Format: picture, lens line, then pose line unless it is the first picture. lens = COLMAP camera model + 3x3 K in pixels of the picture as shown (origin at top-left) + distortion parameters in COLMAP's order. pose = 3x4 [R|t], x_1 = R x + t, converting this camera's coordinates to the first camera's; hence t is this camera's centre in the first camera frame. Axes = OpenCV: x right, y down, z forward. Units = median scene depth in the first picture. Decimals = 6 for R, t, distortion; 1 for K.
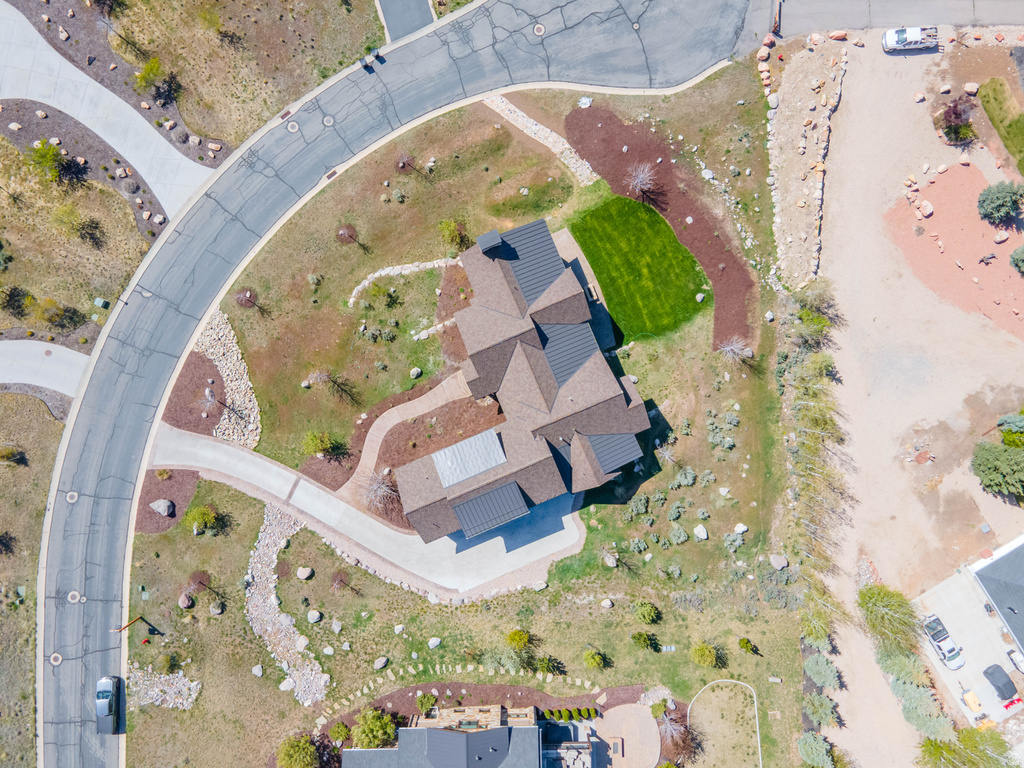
lens RADIAL K [[749.0, 0, 503.9], [0, 749.0, 379.0], [0, 0, 1]] dist [0.034695, 0.029752]
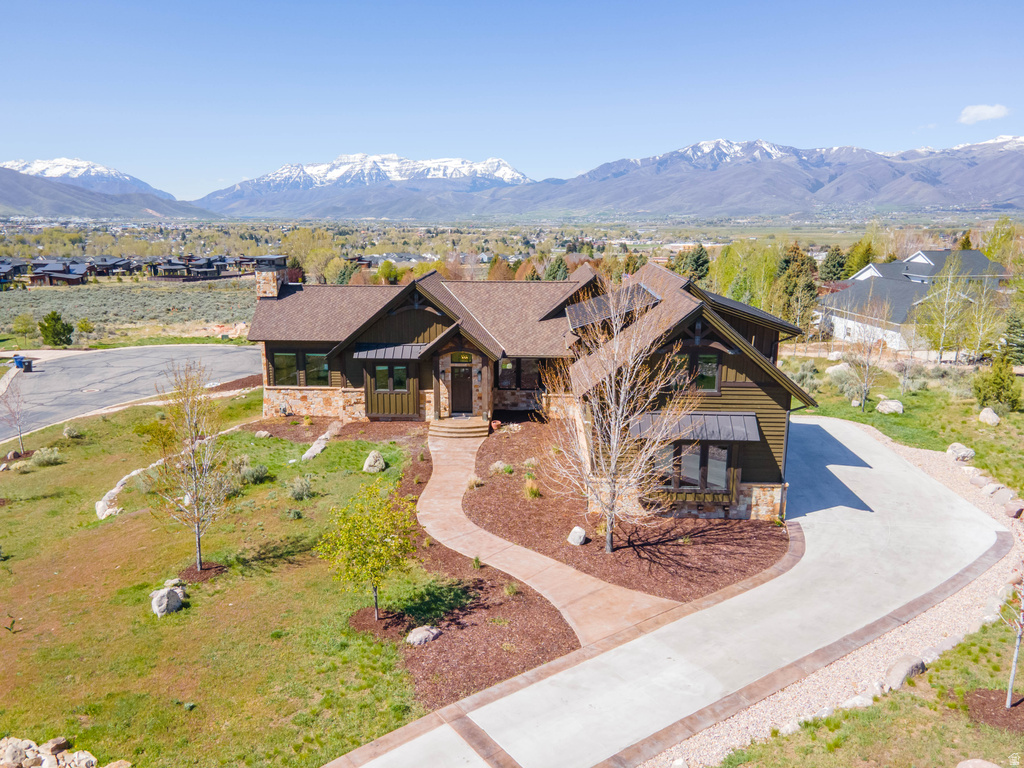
lens RADIAL K [[749.0, 0, 503.9], [0, 749.0, 379.0], [0, 0, 1]] dist [0.034695, 0.029752]
pose [[0.445562, -0.185472, 0.875828, -0.426181], [0.895218, 0.083920, -0.437655, 0.223716], [0.007673, 0.979060, 0.203429, 0.854708]]
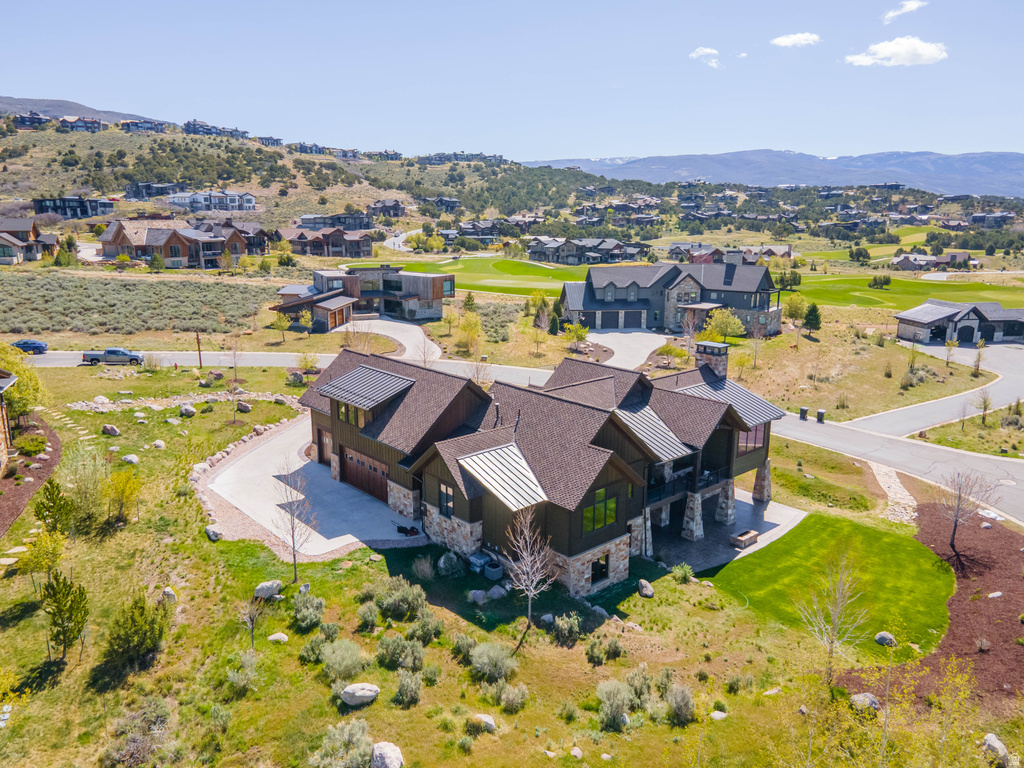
lens RADIAL K [[749.0, 0, 503.9], [0, 749.0, 379.0], [0, 0, 1]] dist [0.034695, 0.029752]
pose [[0.311488, 0.226950, -0.922751, 0.568134], [-0.949944, 0.049703, -0.308442, 0.235201], [-0.024137, 0.972637, 0.231072, 0.751538]]
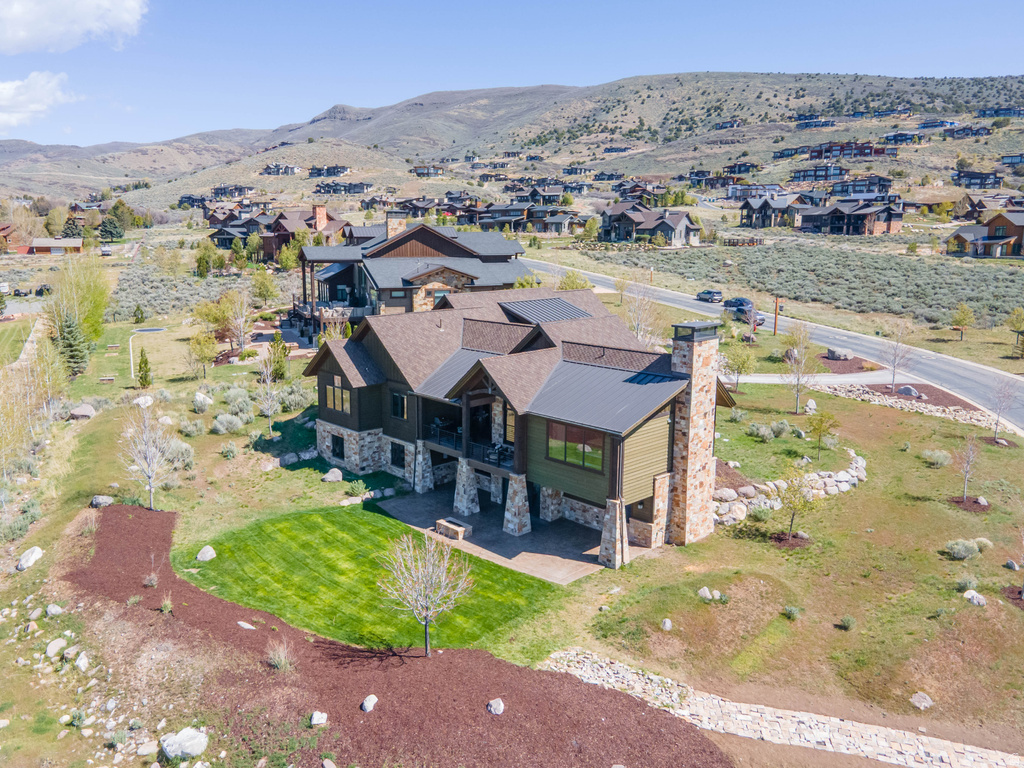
lens RADIAL K [[804.5, 0, 467.7], [0, 804.5, 364.5], [0, 0, 1]] dist [0.044158, 0.009967]
pose [[-0.946298, 0.069376, -0.315764, 0.257186], [-0.323163, -0.174964, 0.930029, -0.560116], [0.009274, 0.982128, 0.187988, 0.809396]]
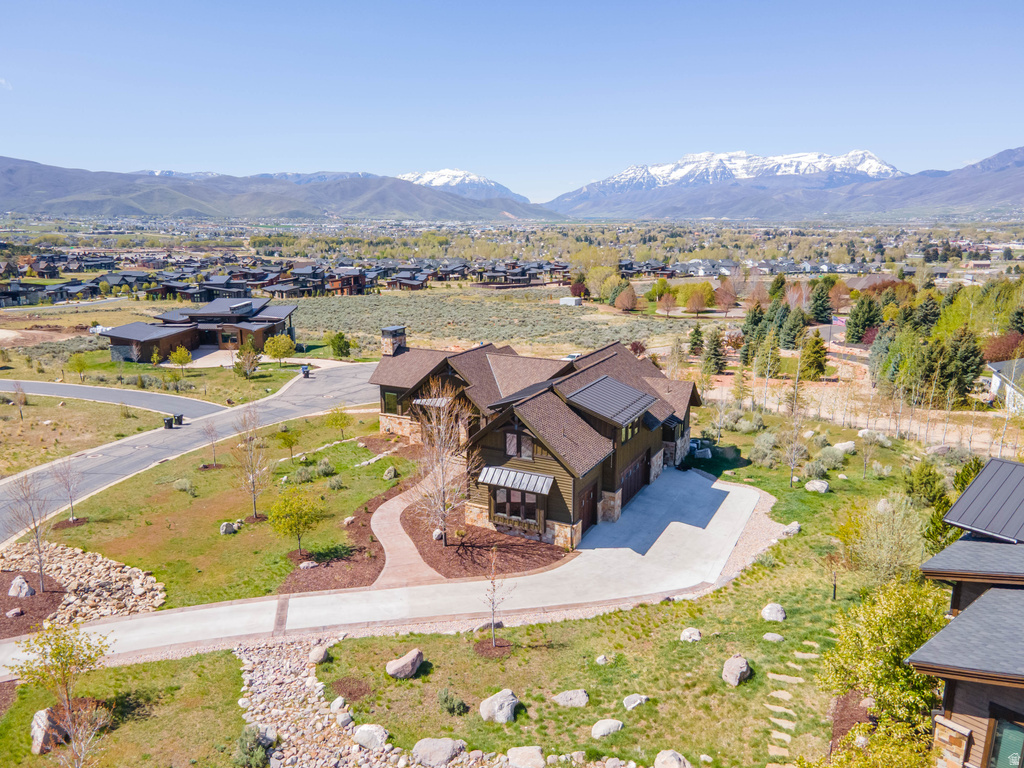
lens RADIAL K [[749.0, 0, 503.9], [0, 749.0, 379.0], [0, 0, 1]] dist [0.034695, 0.029752]
pose [[0.781387, -0.128790, 0.610612, -0.423198], [0.624032, 0.154557, -0.765961, 0.532756], [0.004274, 0.979554, 0.201138, 0.770006]]
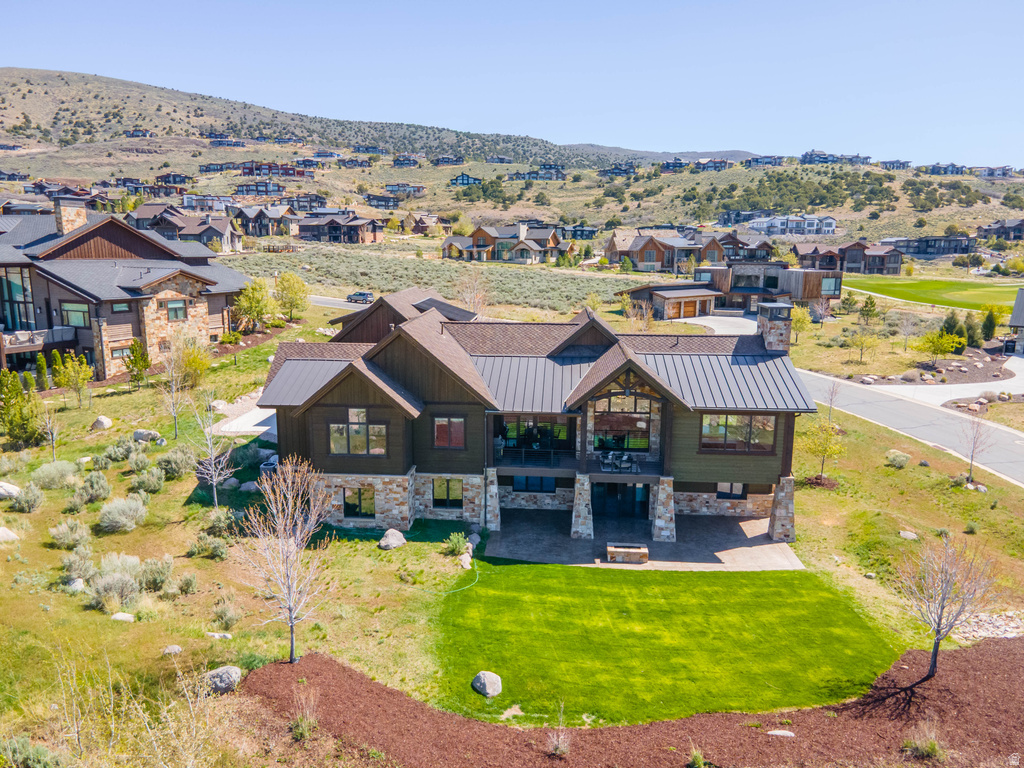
lens RADIAL K [[749.0, 0, 503.9], [0, 749.0, 379.0], [0, 0, 1]] dist [0.034695, 0.029752]
pose [[-0.461159, 0.172249, -0.870438, 0.485063], [-0.887201, -0.105396, 0.449184, -0.228969], [-0.014369, 0.979399, 0.201424, 0.828094]]
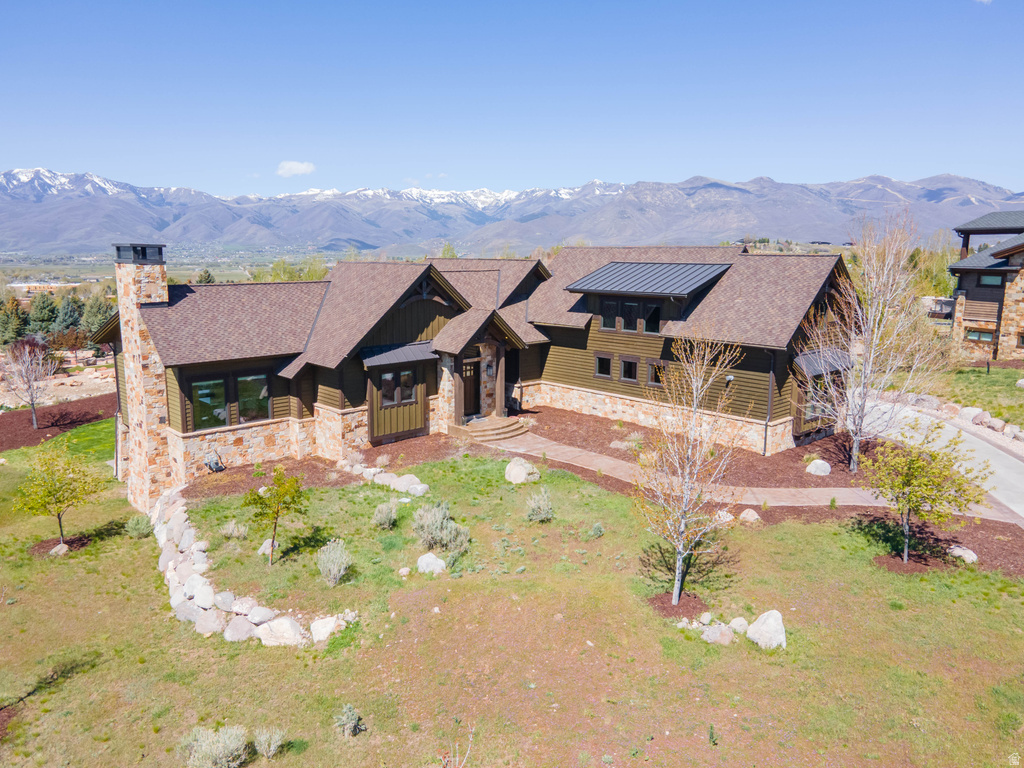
lens RADIAL K [[749.0, 0, 503.9], [0, 749.0, 379.0], [0, 0, 1]] dist [0.034695, 0.029752]
pose [[-0.330141, -0.150693, 0.931826, -0.416417], [0.943778, -0.070487, 0.322976, -0.118332], [0.017011, 0.986065, 0.165491, 0.883387]]
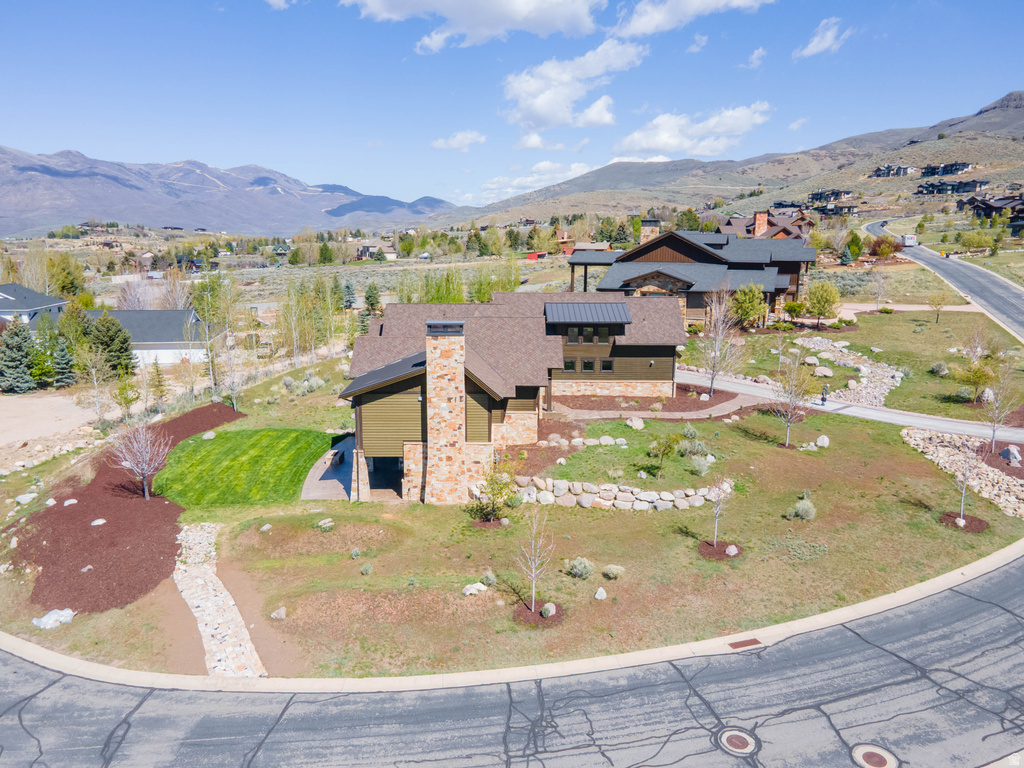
lens RADIAL K [[749.0, 0, 503.9], [0, 749.0, 379.0], [0, 0, 1]] dist [0.034695, 0.029752]
pose [[-0.918982, -0.064604, 0.388970, -0.257244], [0.393923, -0.193458, 0.898553, -0.616065], [0.017200, 0.978979, 0.203234, 0.810552]]
